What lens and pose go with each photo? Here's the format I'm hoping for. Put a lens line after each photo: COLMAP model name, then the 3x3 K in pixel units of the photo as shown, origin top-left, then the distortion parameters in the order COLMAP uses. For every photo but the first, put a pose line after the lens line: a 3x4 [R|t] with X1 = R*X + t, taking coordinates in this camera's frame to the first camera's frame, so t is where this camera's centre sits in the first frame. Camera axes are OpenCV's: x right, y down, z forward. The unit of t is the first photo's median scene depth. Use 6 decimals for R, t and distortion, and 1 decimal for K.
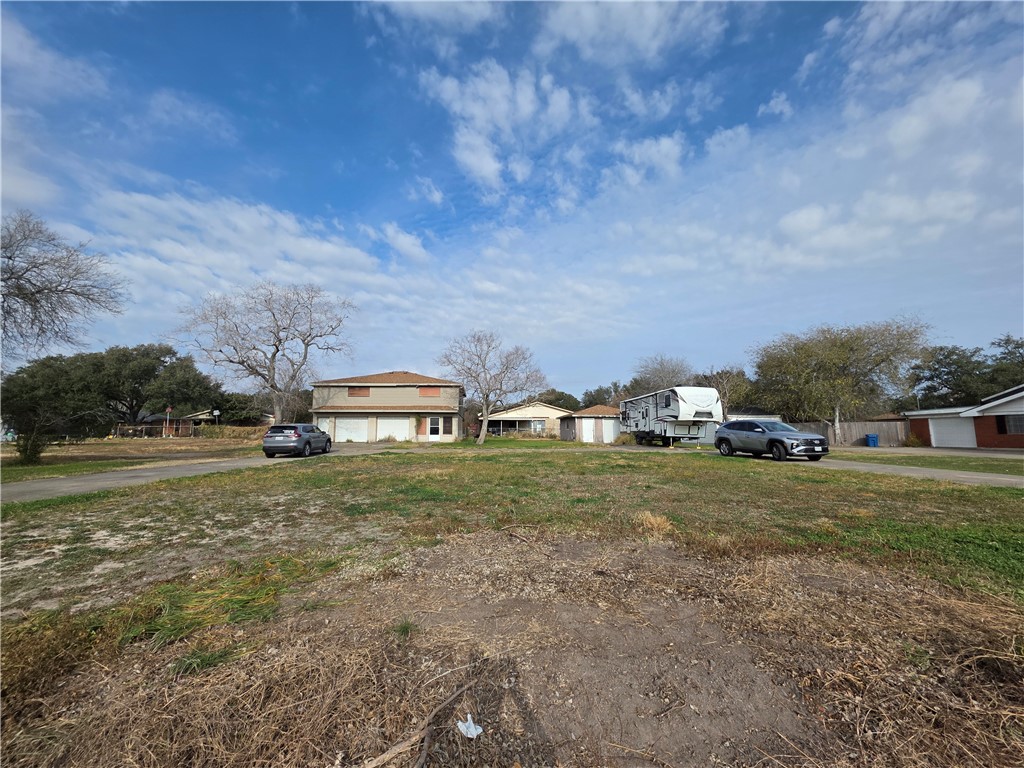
lens RADIAL K [[404.4, 0, 506.6], [0, 404.4, 383.2], [0, 0, 1]] dist [-0.000121, -0.000021]
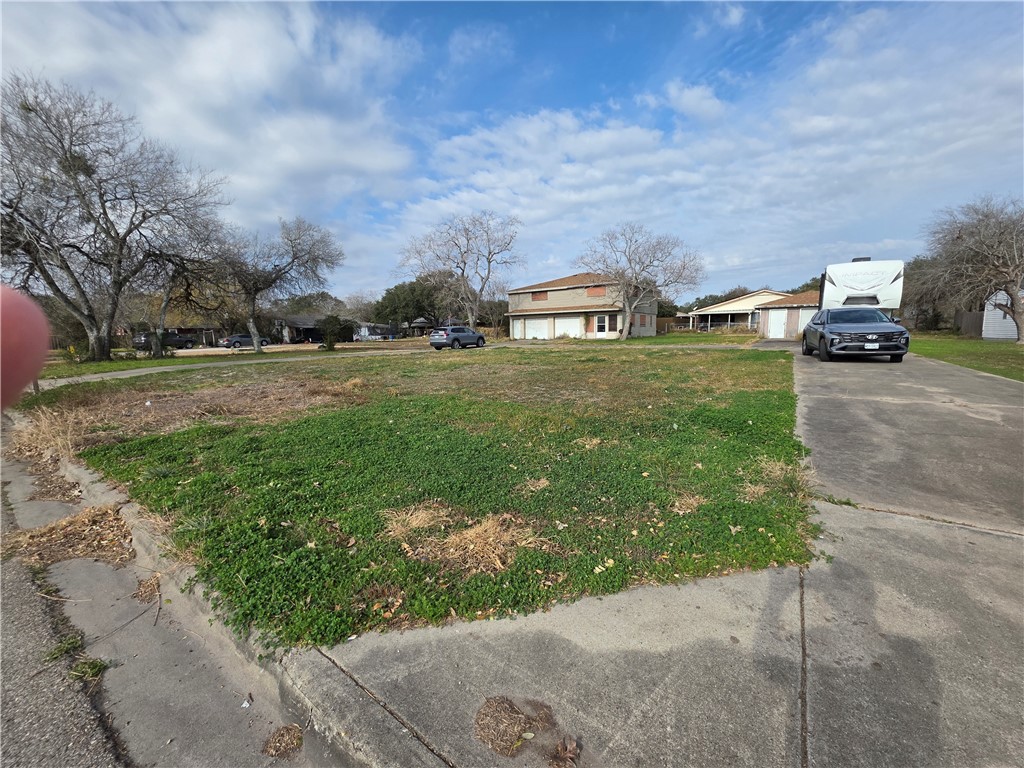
lens RADIAL K [[404.4, 0, 504.0], [0, 404.4, 388.2], [0, 0, 1]] dist [-0.000121, -0.000021]
pose [[0.775035, 0.072677, -0.627725, 0.196161], [0.094810, 0.968747, 0.229218, 0.000724], [0.624765, -0.237167, 0.743923, 0.001261]]
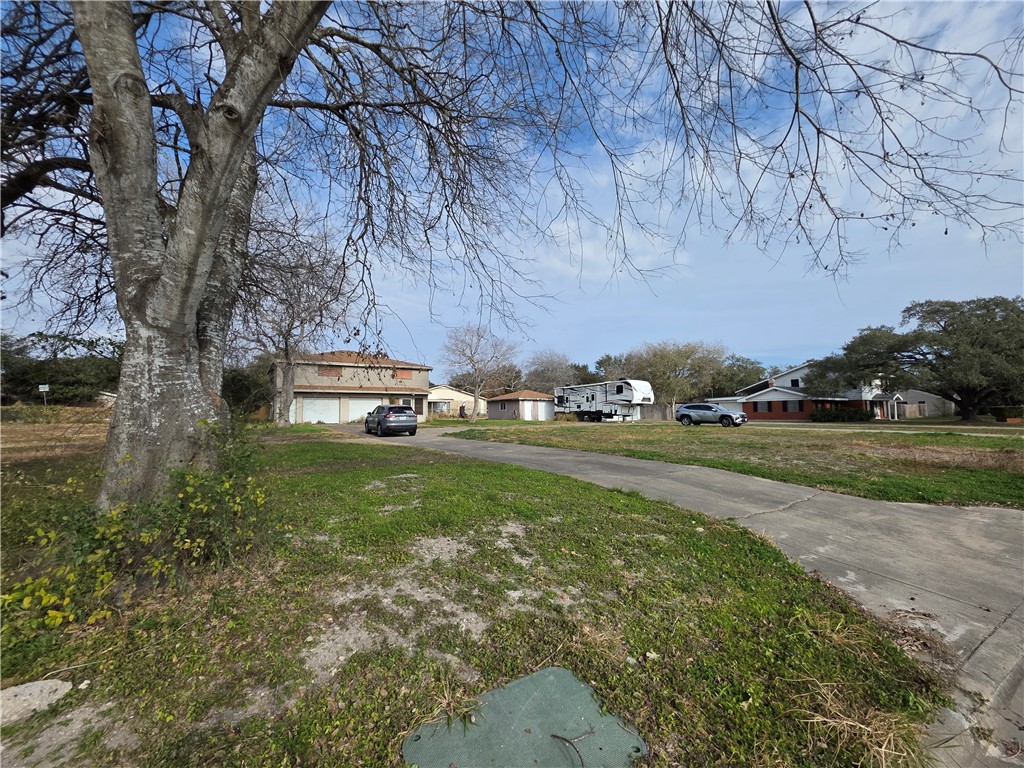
lens RADIAL K [[404.4, 0, 510.8], [0, 404.4, 384.9], [0, 0, 1]] dist [-0.000121, -0.000021]
pose [[0.875224, 0.027625, 0.482929, -0.284965], [-0.052289, 0.997921, 0.037680, -0.002625], [-0.480884, -0.058230, 0.874849, -0.022224]]
